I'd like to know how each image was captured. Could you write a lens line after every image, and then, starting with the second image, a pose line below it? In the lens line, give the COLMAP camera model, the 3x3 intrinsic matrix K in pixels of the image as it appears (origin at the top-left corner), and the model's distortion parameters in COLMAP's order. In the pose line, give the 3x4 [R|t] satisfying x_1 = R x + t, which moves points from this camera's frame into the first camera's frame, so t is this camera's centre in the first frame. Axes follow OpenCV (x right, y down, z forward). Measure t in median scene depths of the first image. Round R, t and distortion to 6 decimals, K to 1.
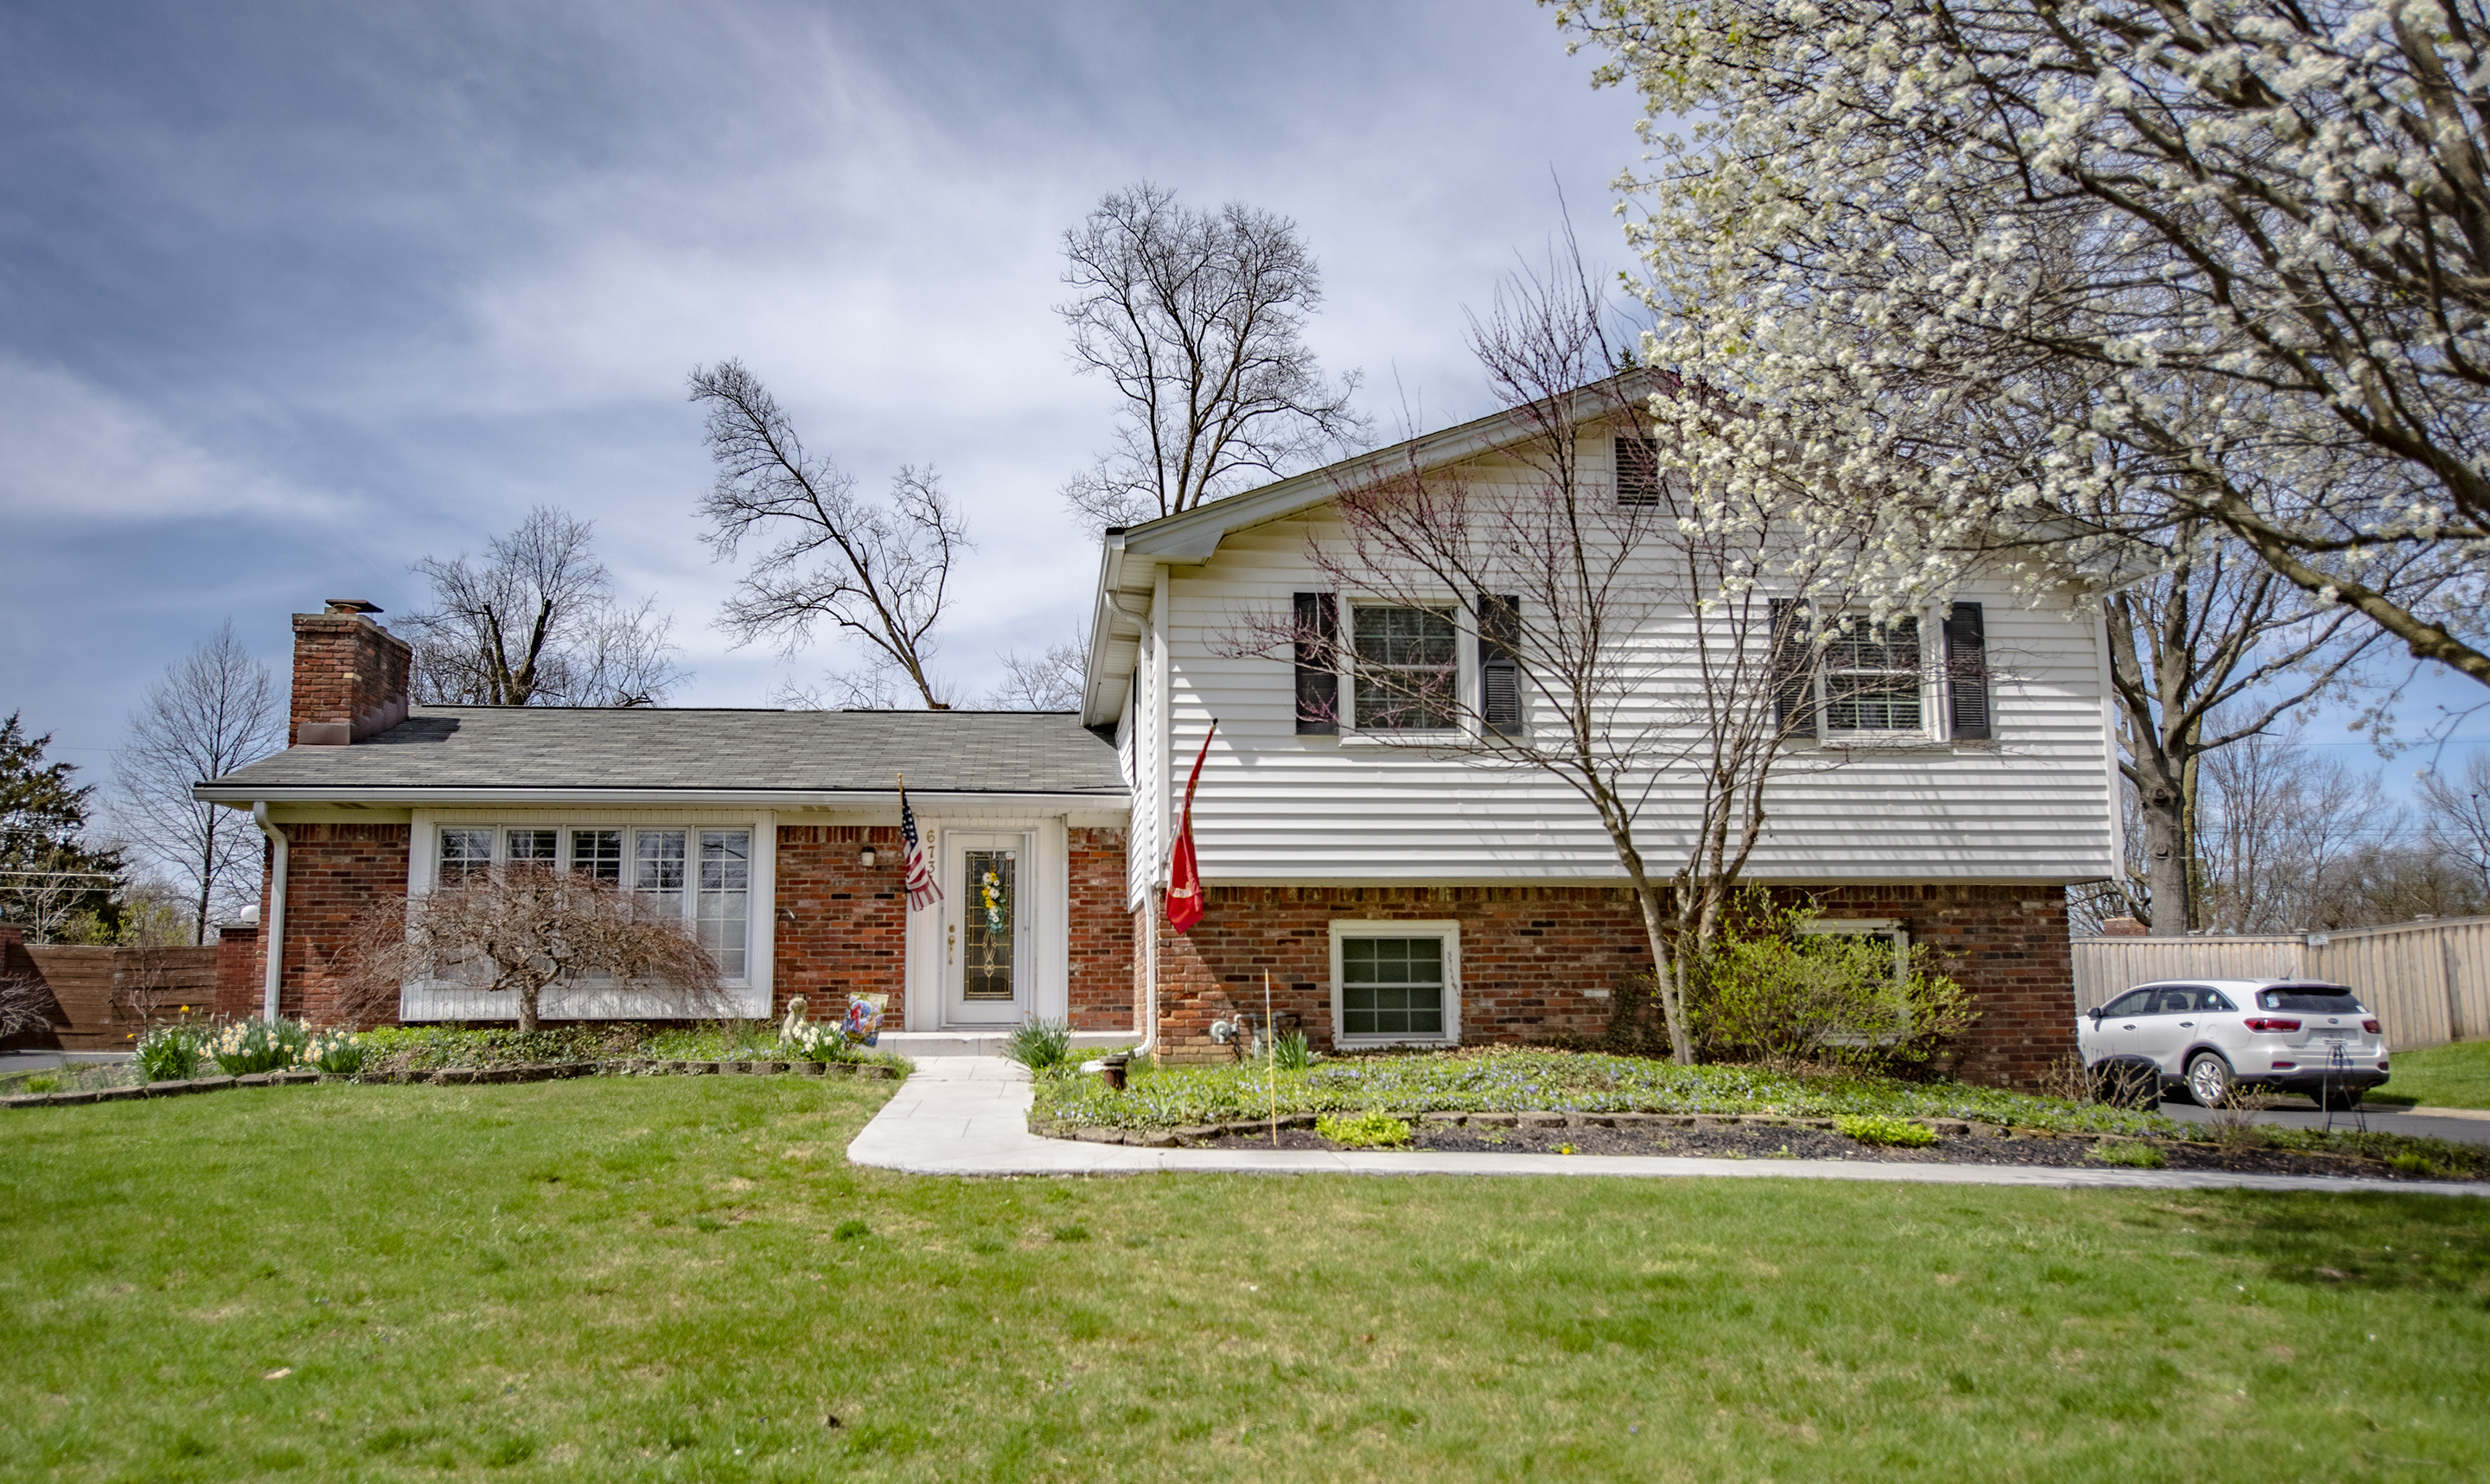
lens RADIAL K [[1604.6, 0, 1244.6], [0, 1604.6, 779.6], [0, 0, 1]] dist [-0.006634, 0.000236]
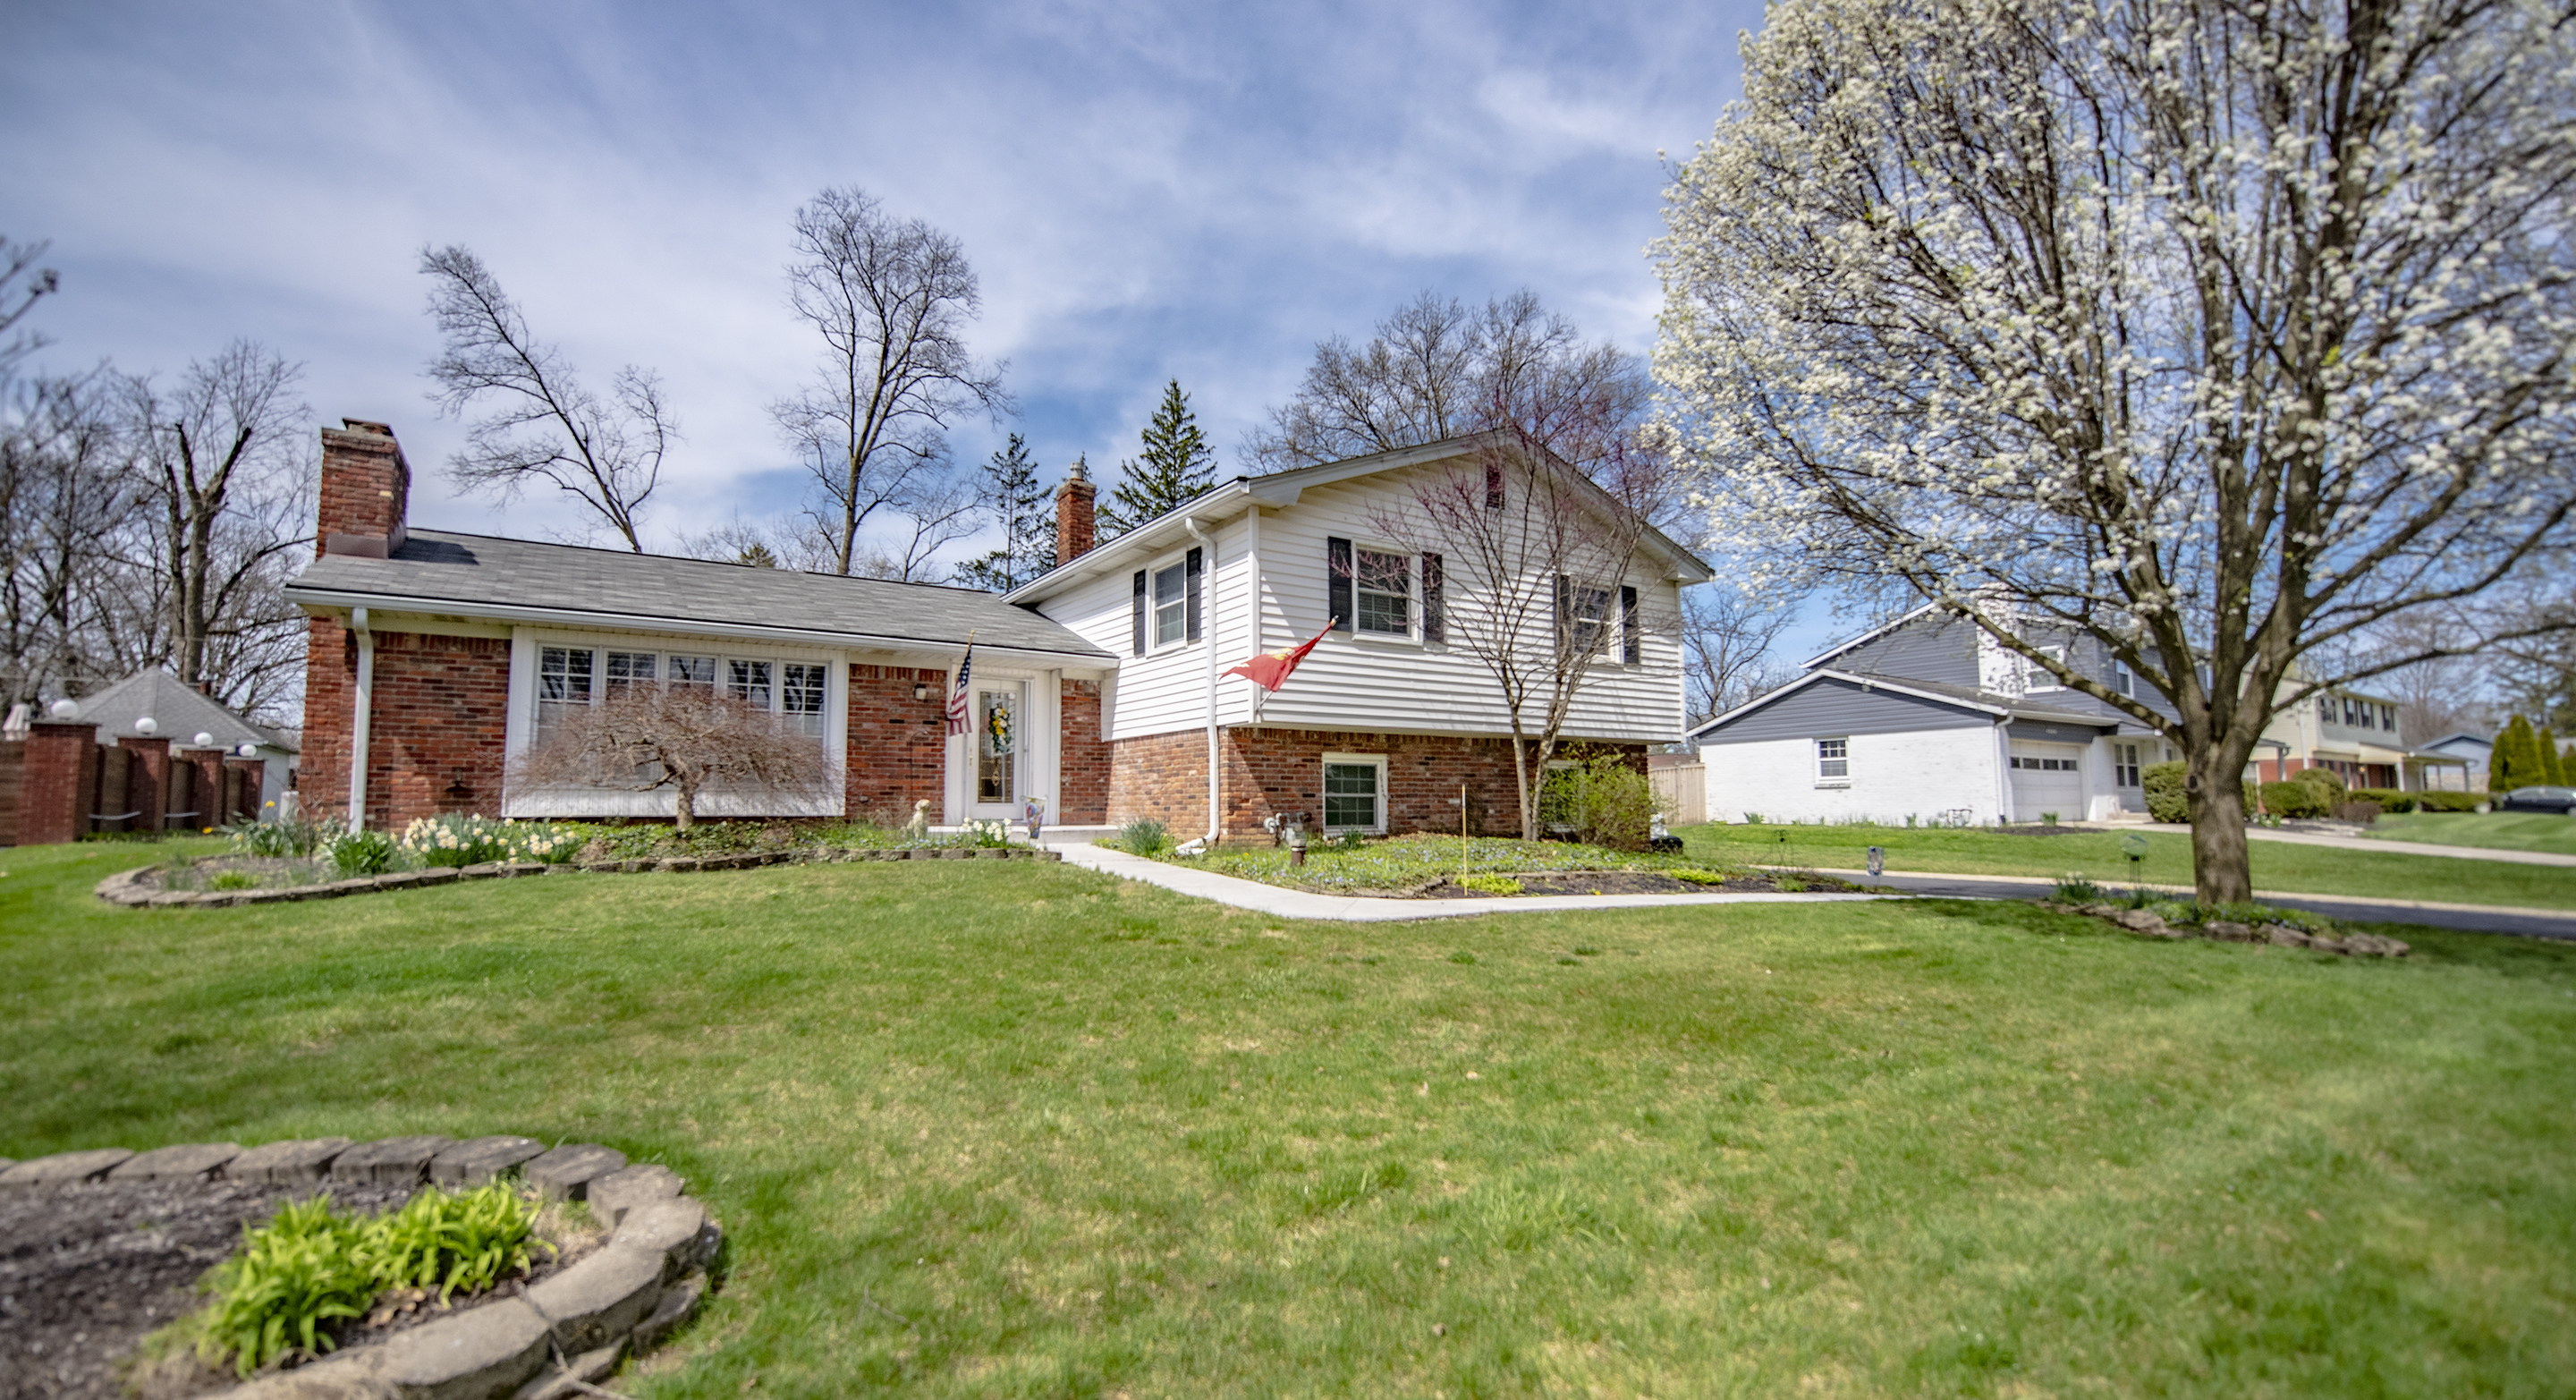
lens RADIAL K [[1077.6, 0, 1288.0], [0, 1077.6, 700.0], [0, 0, 1]] dist [-0.022695, -0.000120]
pose [[0.876577, 0.052279, 0.478413, -0.405966], [-0.070825, 0.997272, 0.020791, 0.016244], [-0.476021, -0.052109, 0.877889, 0.101039]]
